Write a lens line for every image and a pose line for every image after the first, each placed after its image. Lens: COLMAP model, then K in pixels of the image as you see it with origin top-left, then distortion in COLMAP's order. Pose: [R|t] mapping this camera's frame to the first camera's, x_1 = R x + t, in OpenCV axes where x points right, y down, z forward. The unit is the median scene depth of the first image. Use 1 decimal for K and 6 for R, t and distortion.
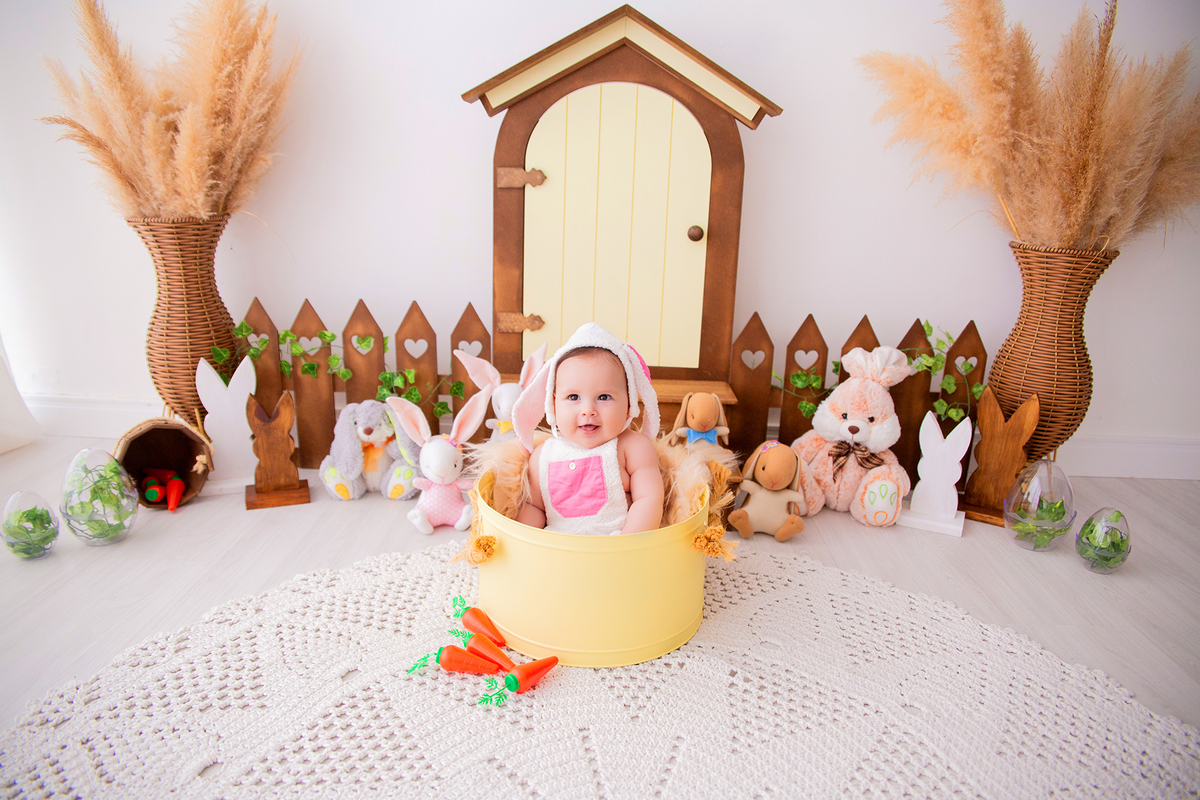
lens RADIAL K [[803.7, 0, 600.0], [0, 803.7, 400.0], [0, 0, 1]] dist [-0.128075, 0.084235]
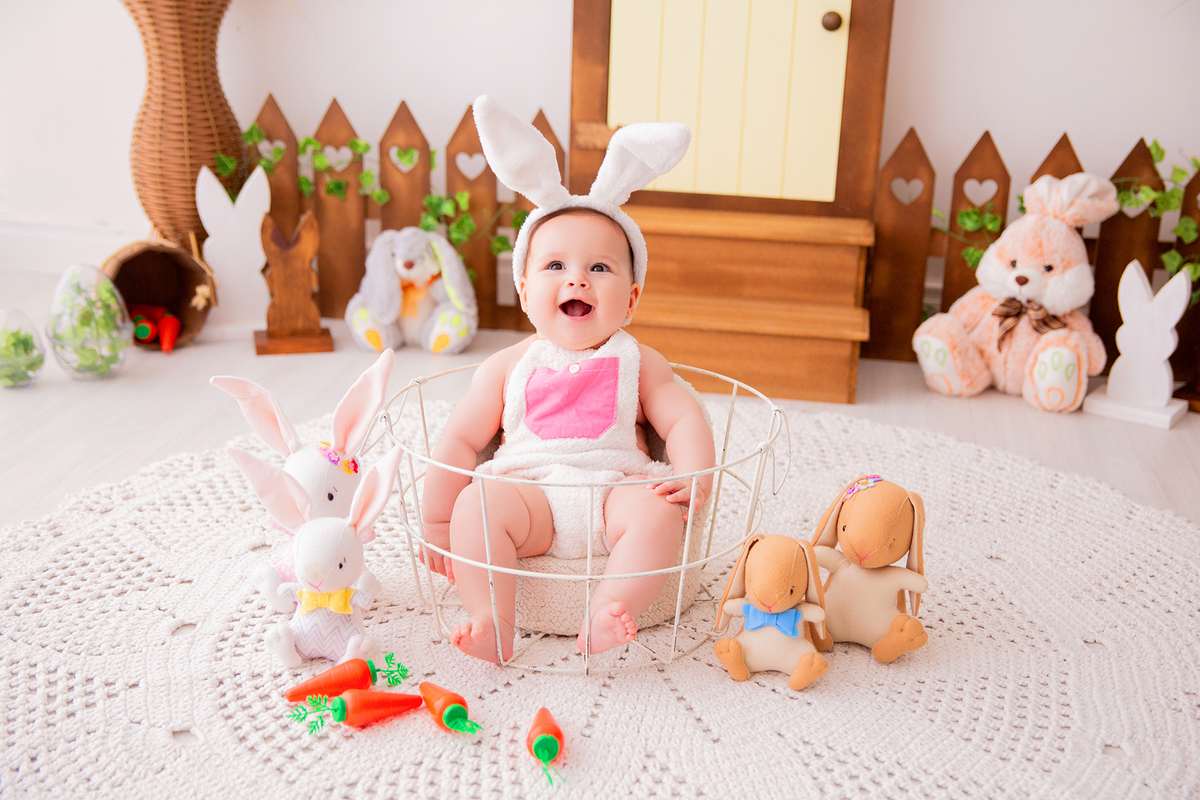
lens RADIAL K [[1516.7, 0, 600.0], [0, 1516.7, 400.0], [0, 0, 1]] dist [0.051866, 0.030030]
pose [[0.989063, 0.045499, -0.140298, 0.117681], [-0.038996, 0.998049, 0.048761, 0.089318], [0.142243, -0.042756, 0.988908, -0.480388]]
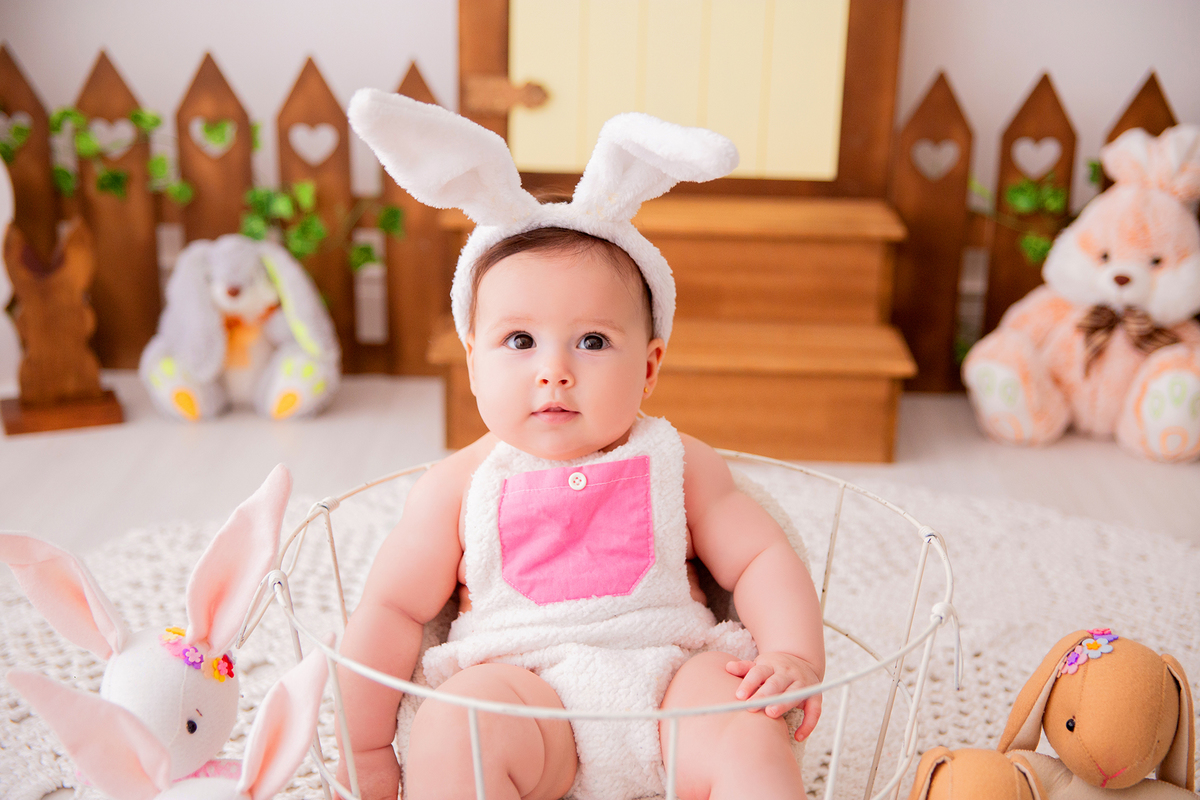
lens RADIAL K [[1708.8, 0, 600.0], [0, 1708.8, 400.0], [0, 0, 1]] dist [0.080727, -0.007236]
pose [[0.999944, -0.006773, -0.008148, -0.028349], [0.007212, 0.998460, 0.055001, 0.047457], [0.007763, -0.055056, 0.998453, -0.176584]]
